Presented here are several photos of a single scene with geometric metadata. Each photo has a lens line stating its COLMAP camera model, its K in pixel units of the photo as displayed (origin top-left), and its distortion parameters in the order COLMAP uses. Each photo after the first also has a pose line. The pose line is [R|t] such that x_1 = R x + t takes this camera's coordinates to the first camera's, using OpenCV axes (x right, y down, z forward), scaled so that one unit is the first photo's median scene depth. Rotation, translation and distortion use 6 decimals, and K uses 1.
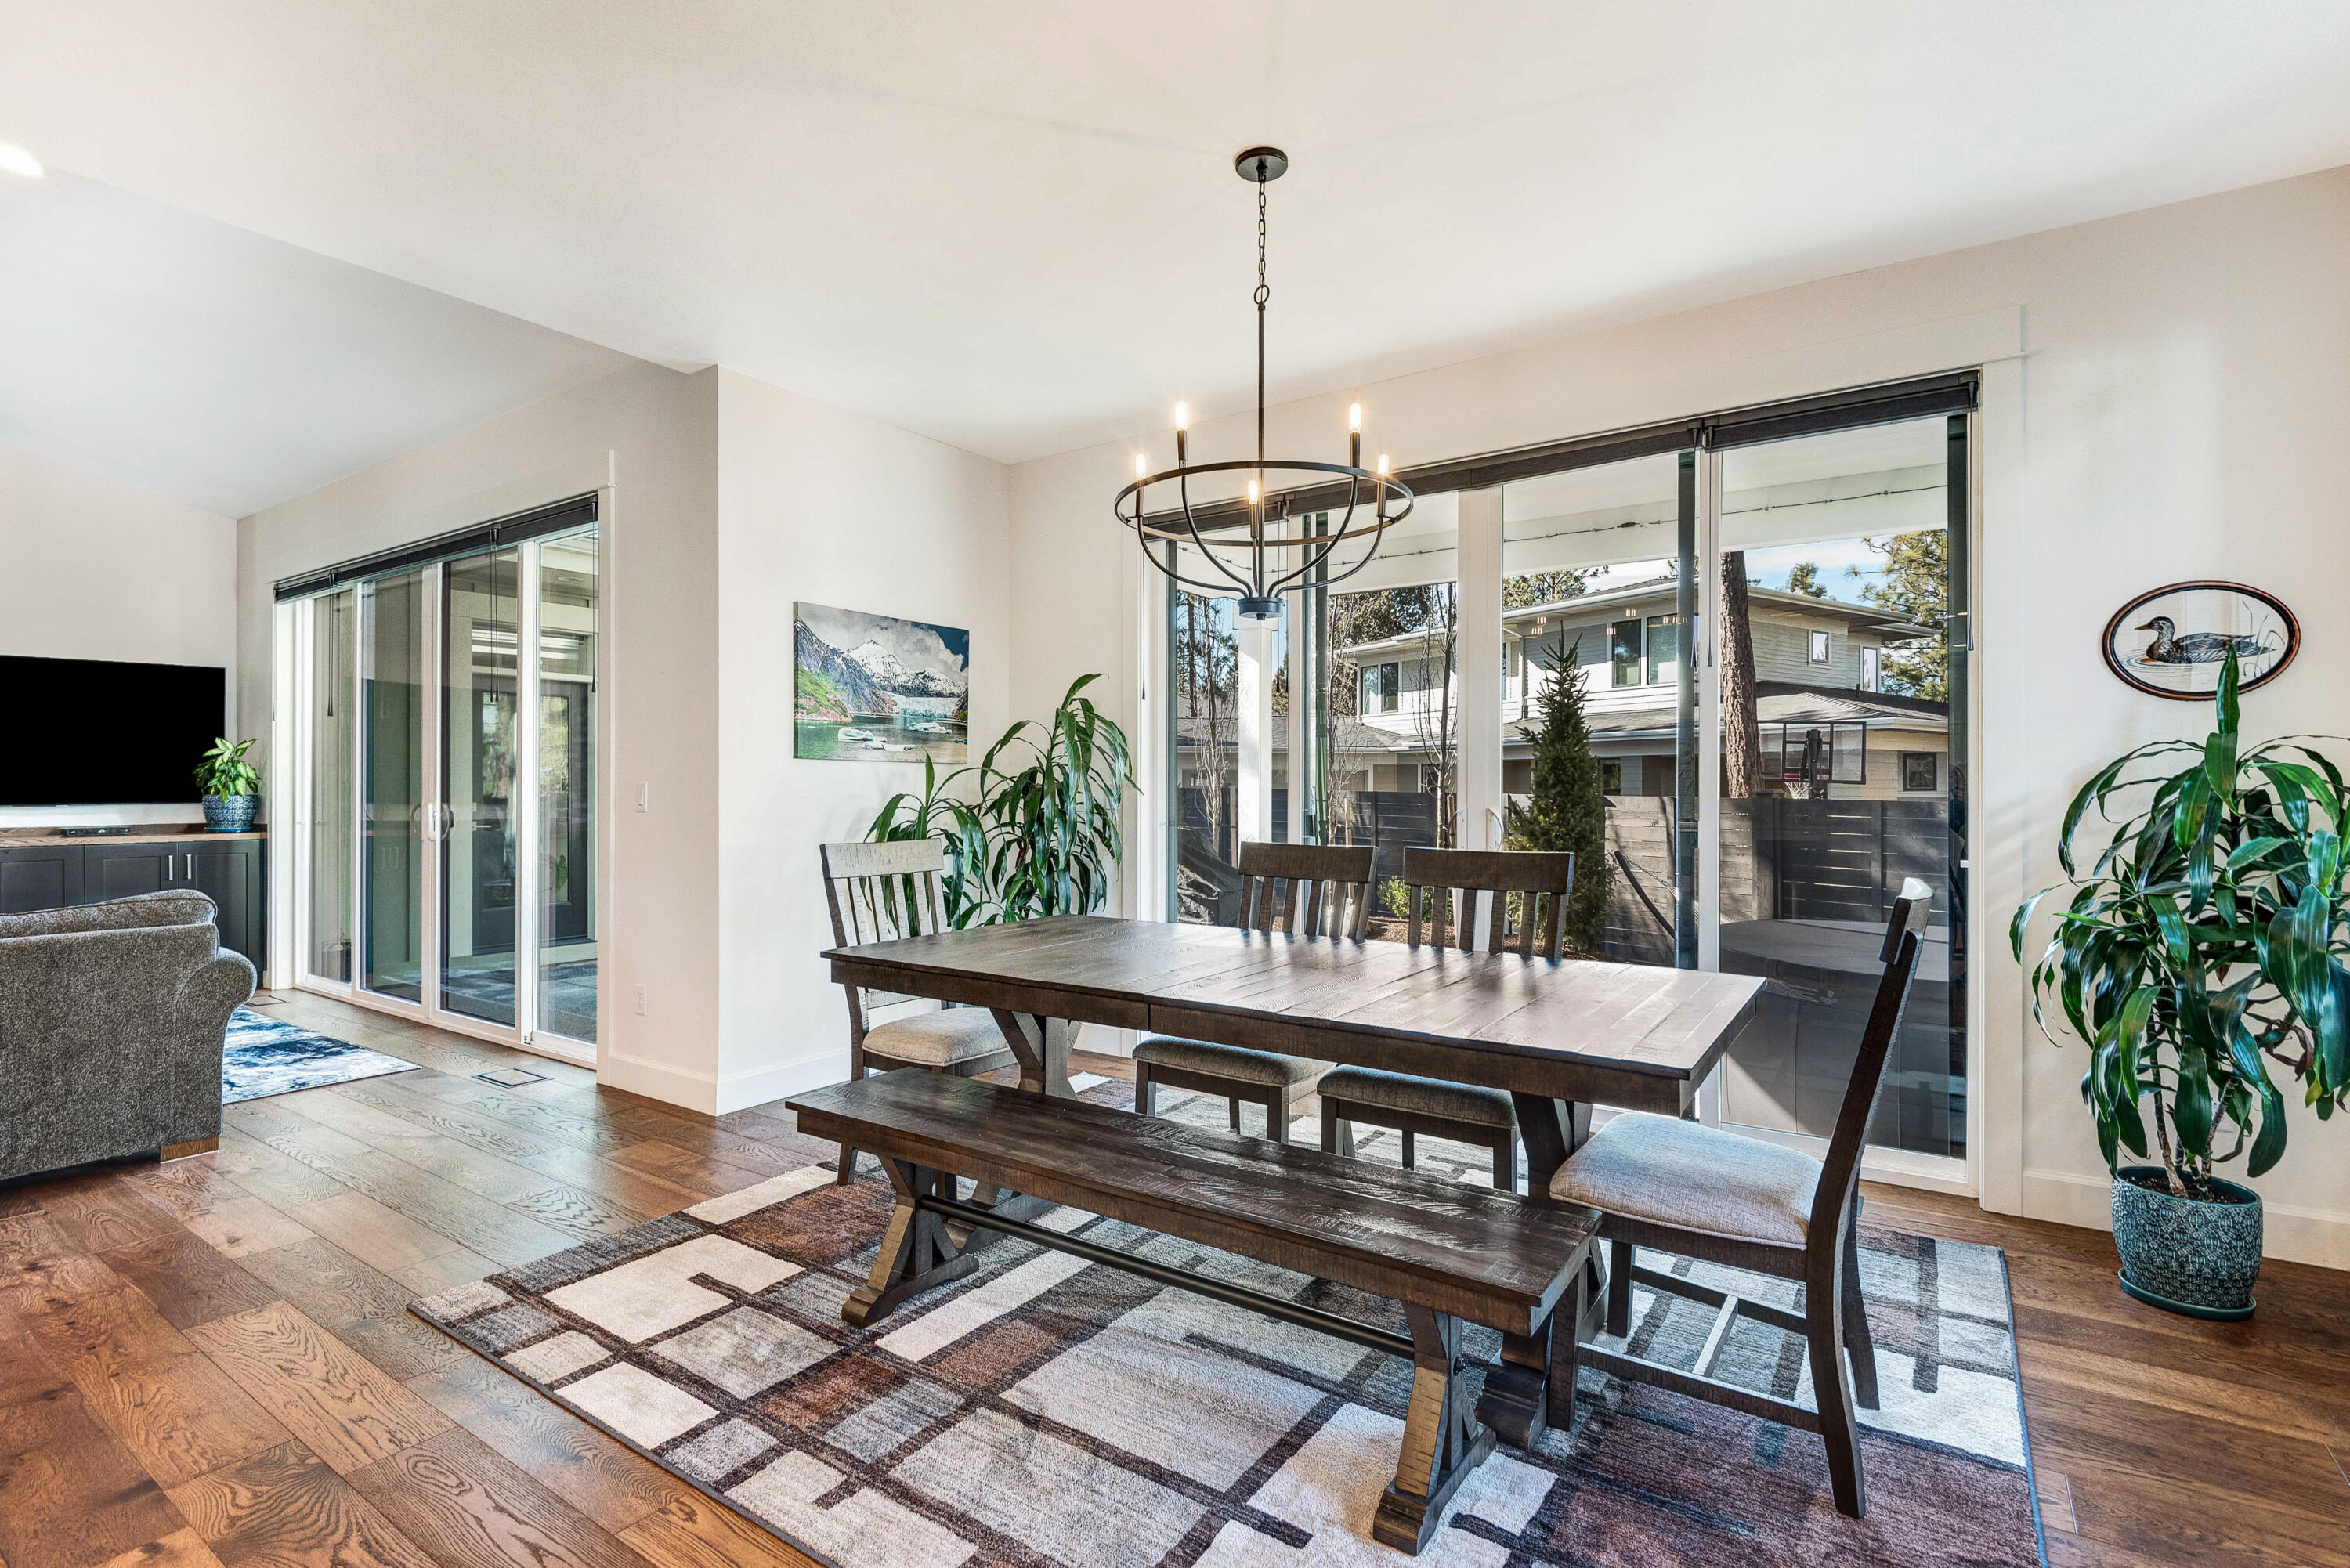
lens RADIAL K [[1088.8, 0, 1174.2], [0, 1088.8, 793.6], [0, 0, 1]] dist [0.026716, -0.017795]
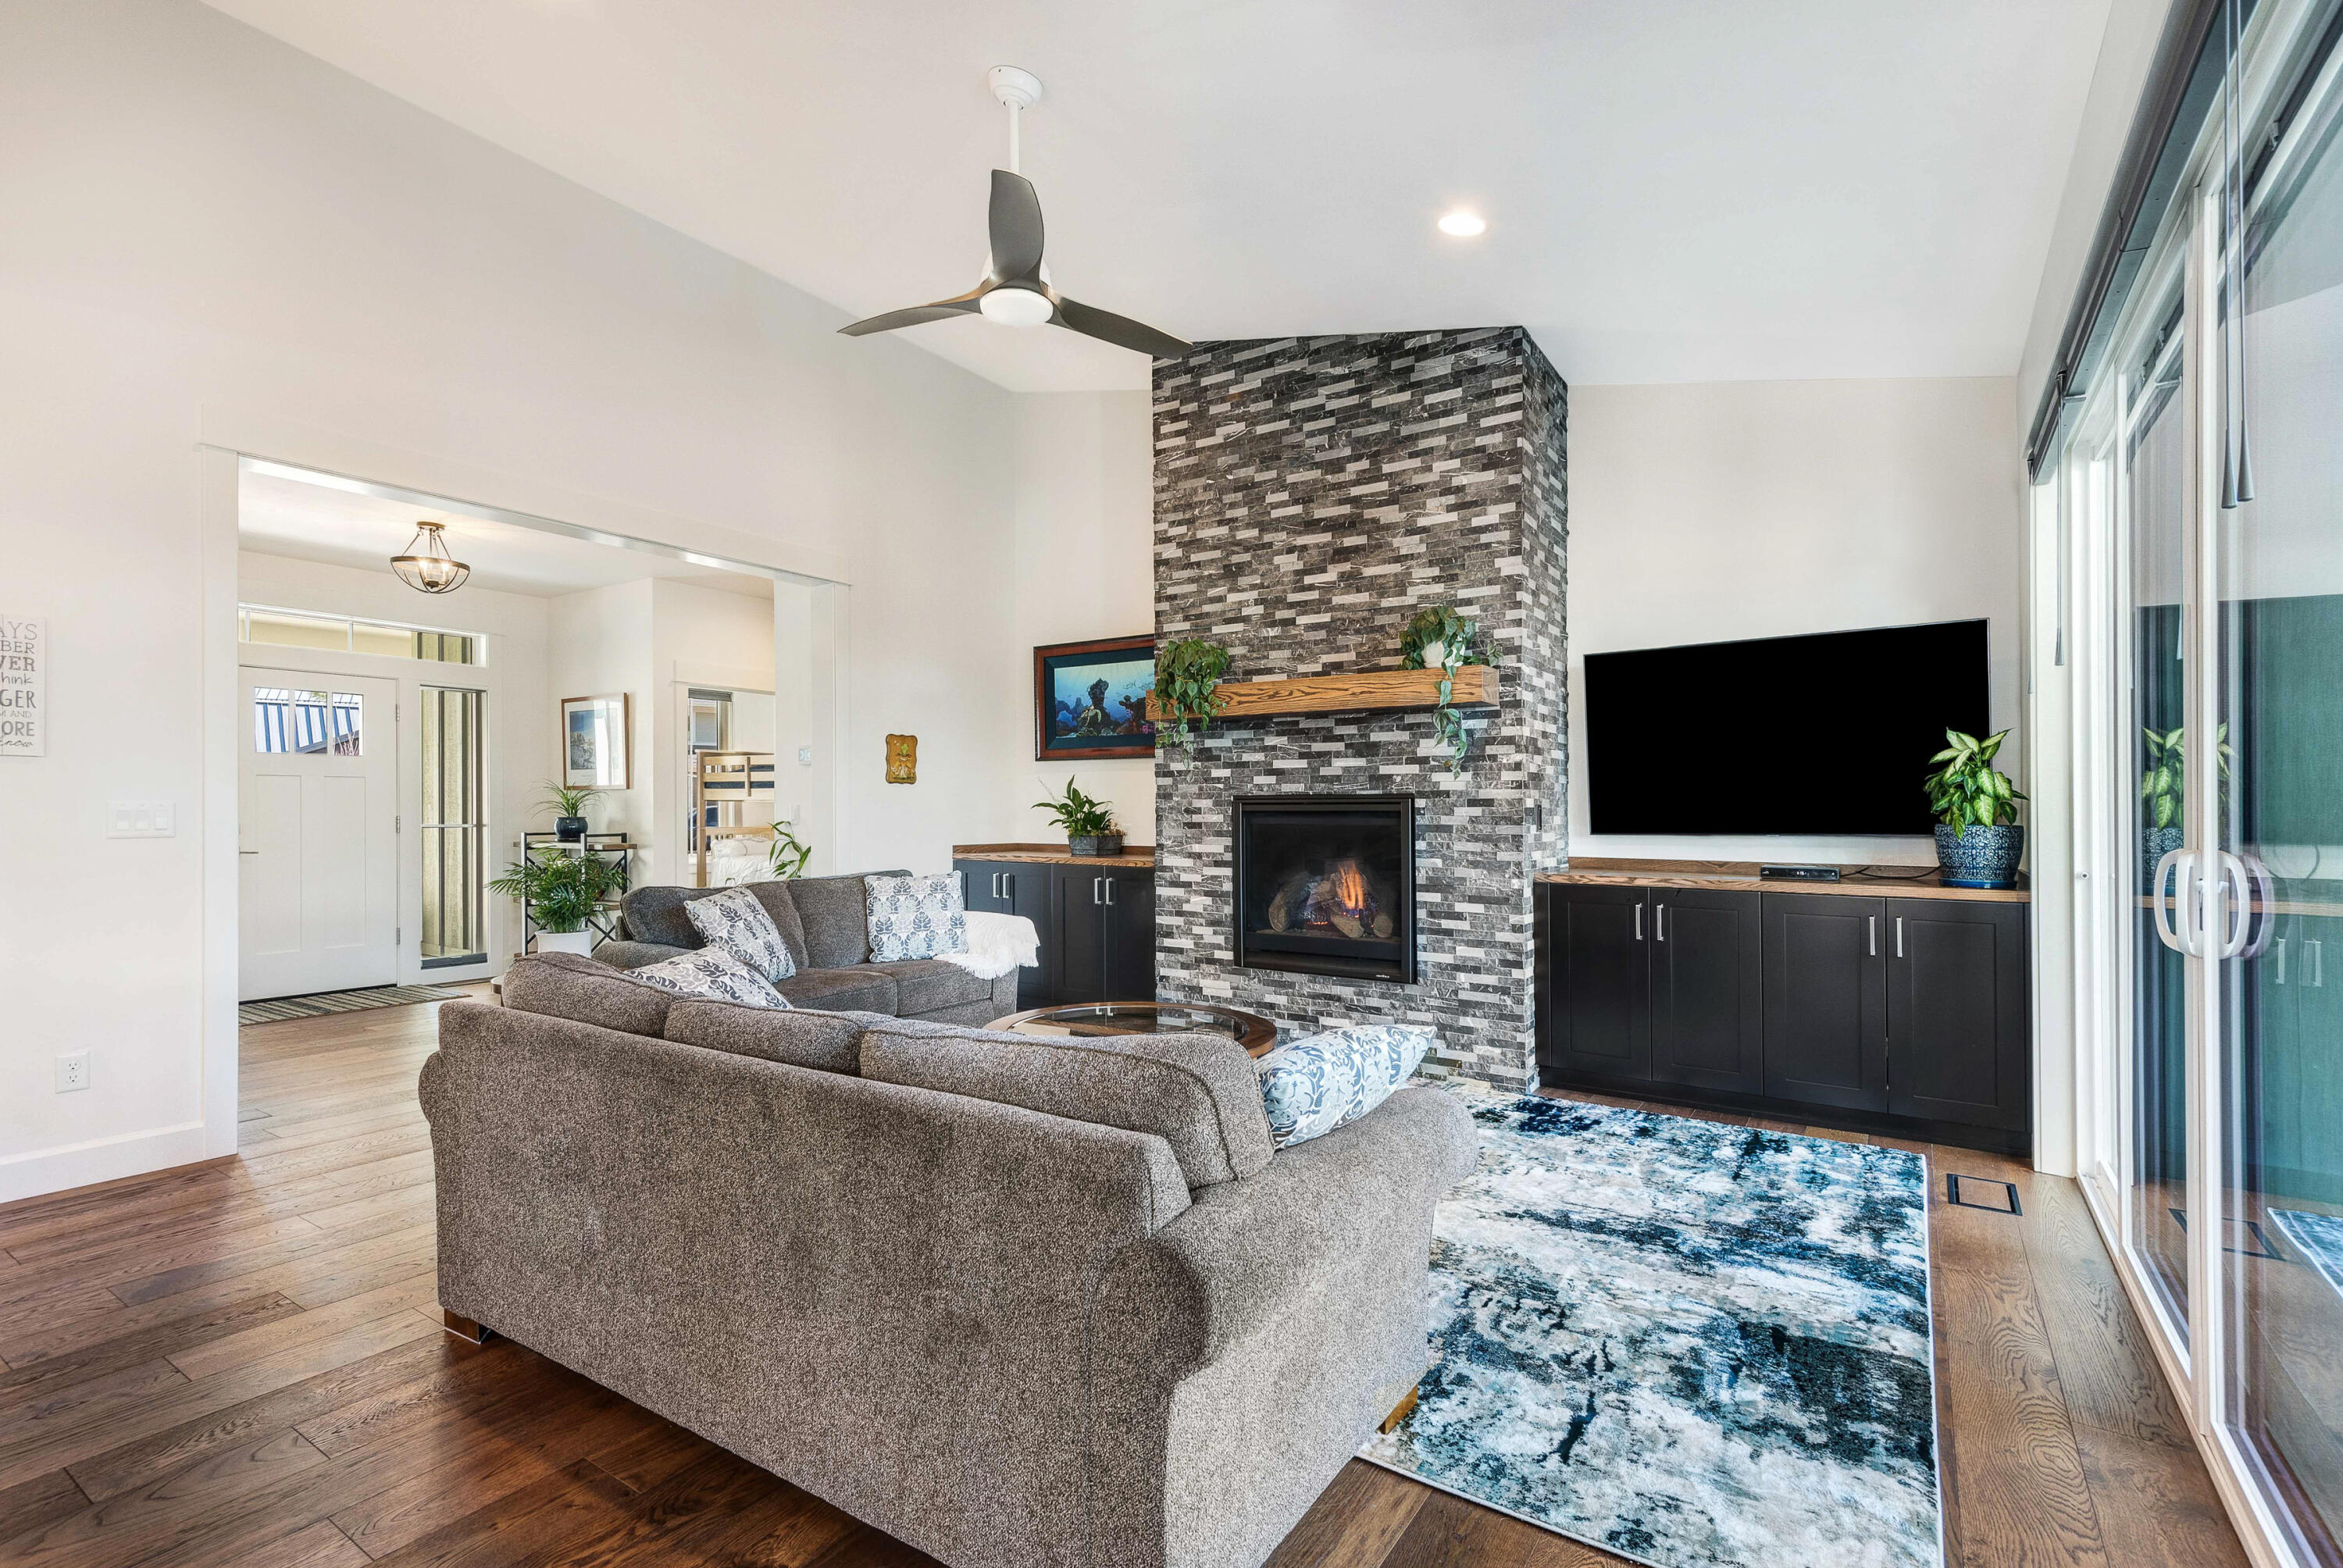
lens RADIAL K [[1085.6, 0, 1156.7], [0, 1085.6, 808.3], [0, 0, 1]] dist [0.026716, -0.017795]
pose [[-0.013465, 0.001567, -0.999908, -0.548263], [-0.005747, 0.999982, 0.001644, -0.012493], [0.999893, 0.005769, -0.013456, 1.247633]]
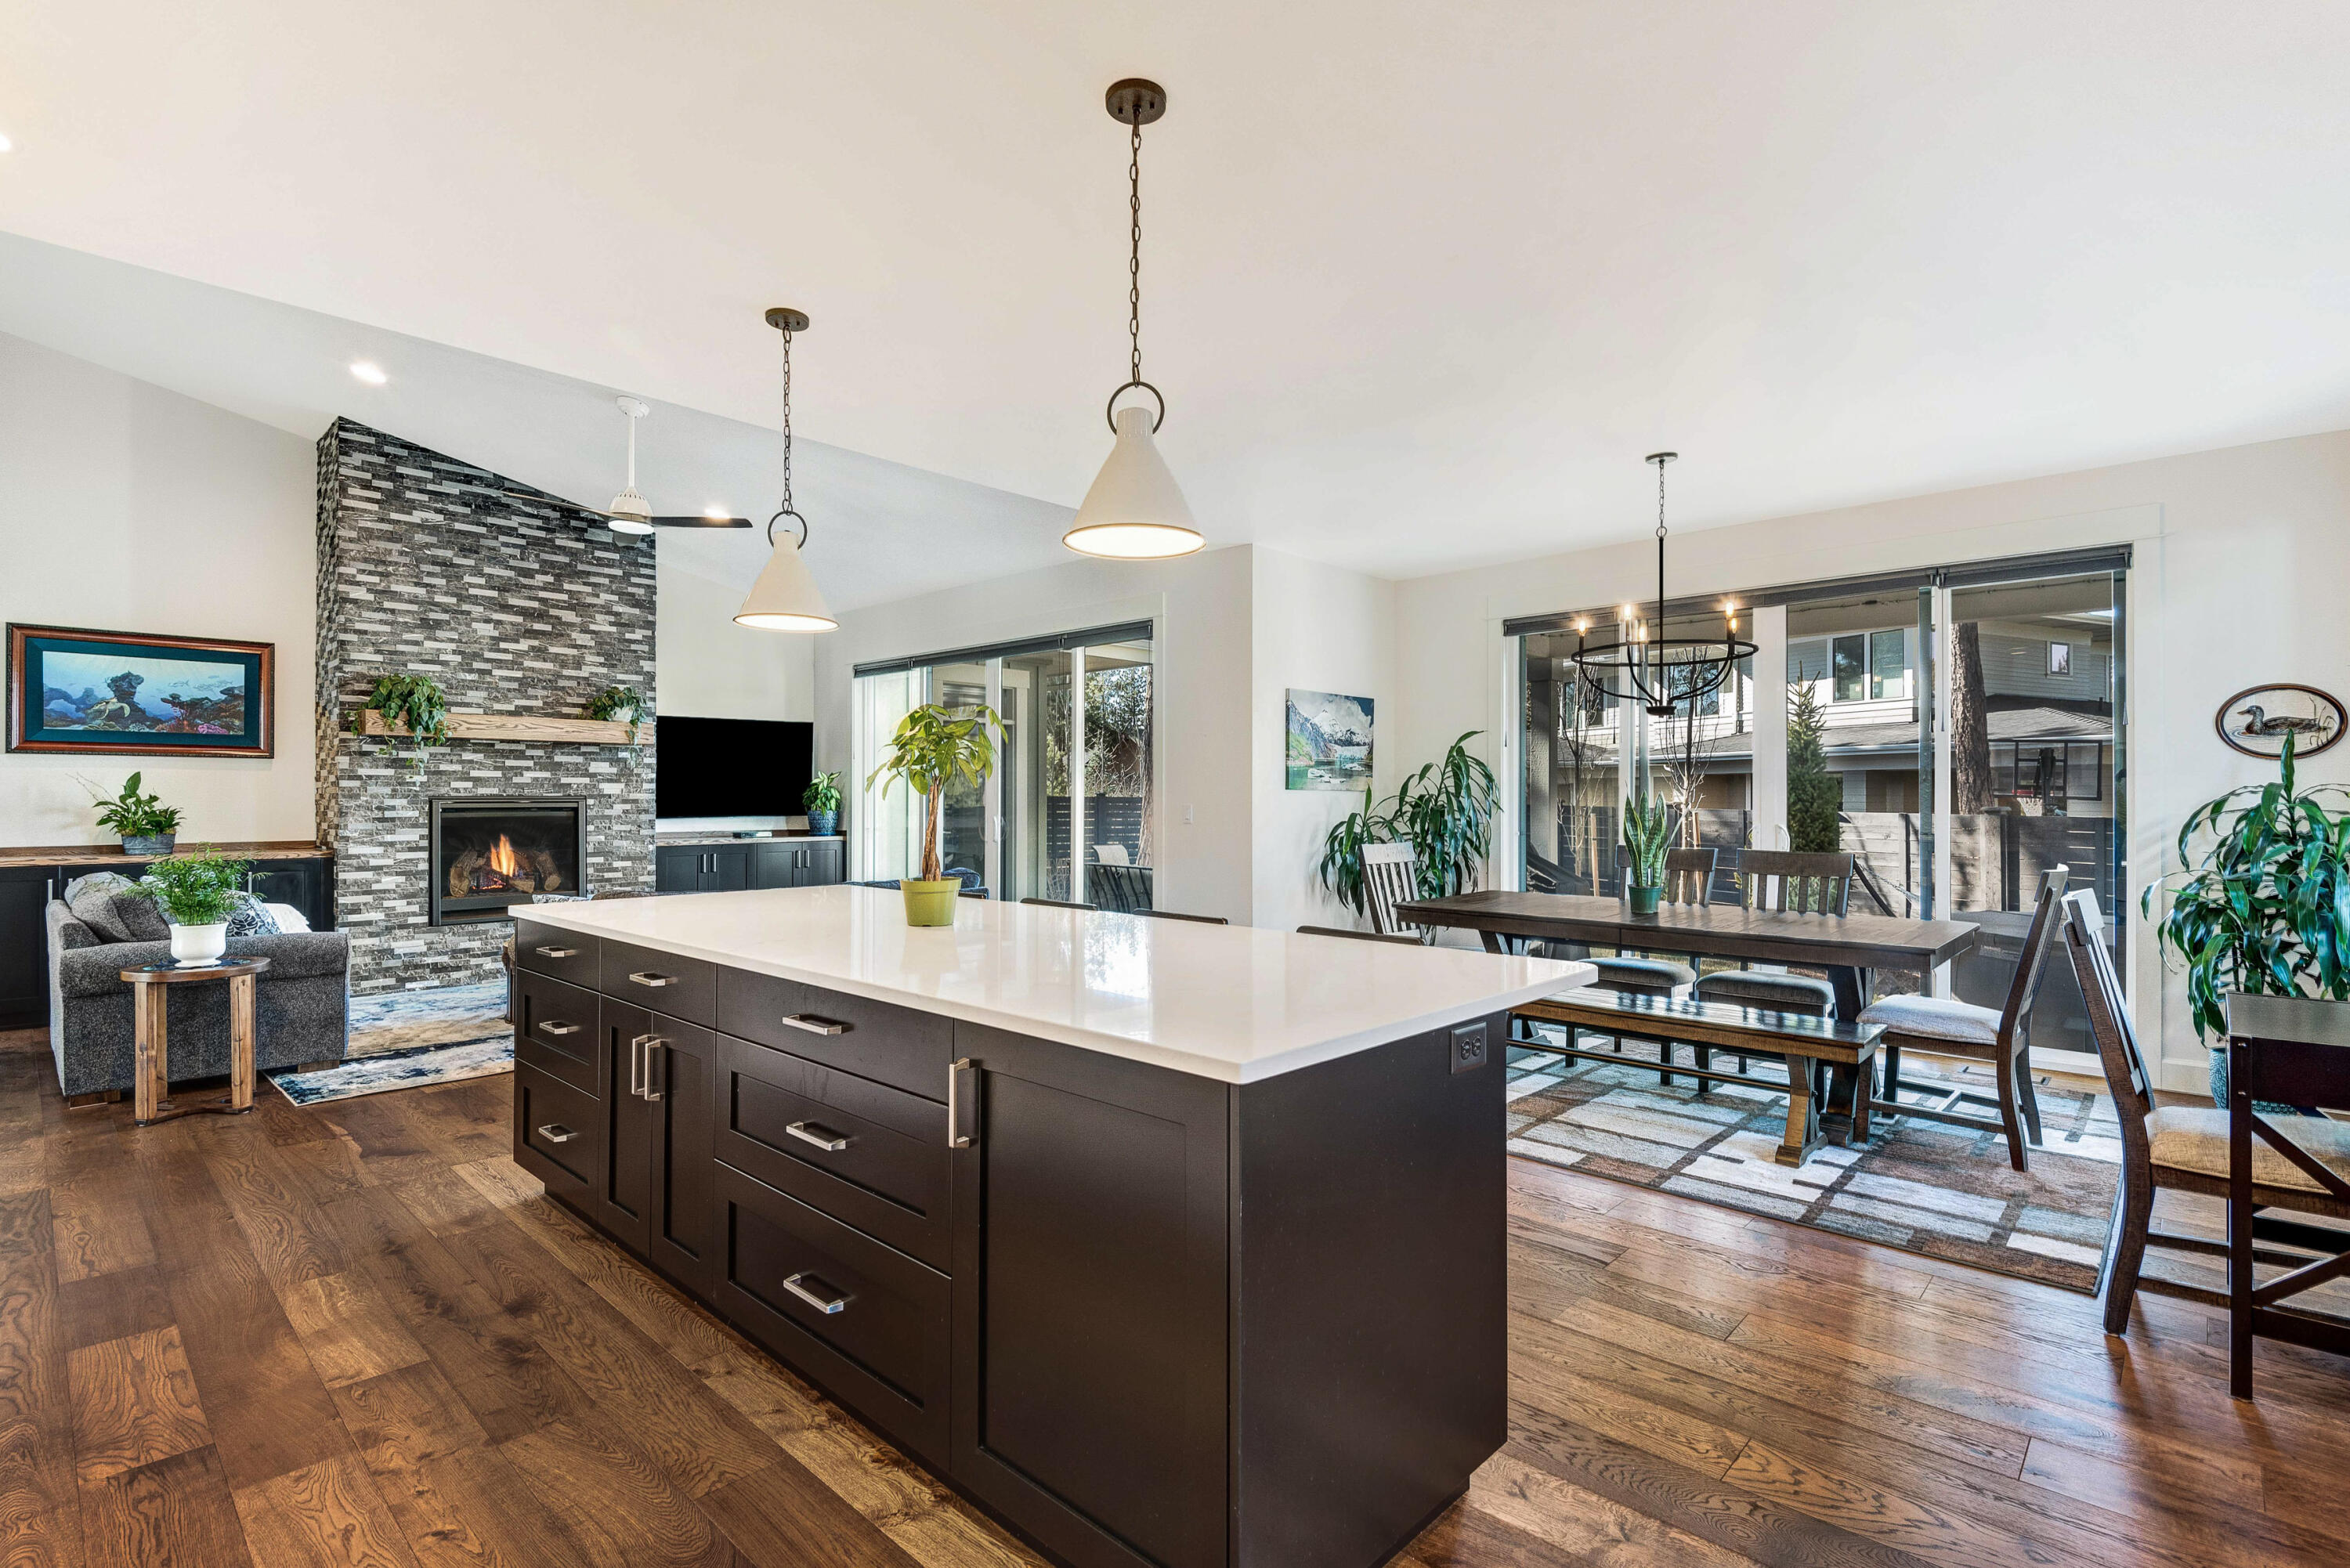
lens RADIAL K [[1088.8, 0, 1170.1], [0, 1088.8, 797.1], [0, 0, 1]] dist [0.026716, -0.017795]
pose [[0.988133, 0.000810, -0.153601, -0.400308], [-0.001618, 0.999986, -0.005136, -0.020020], [0.153595, 0.005324, 0.988120, -0.799775]]
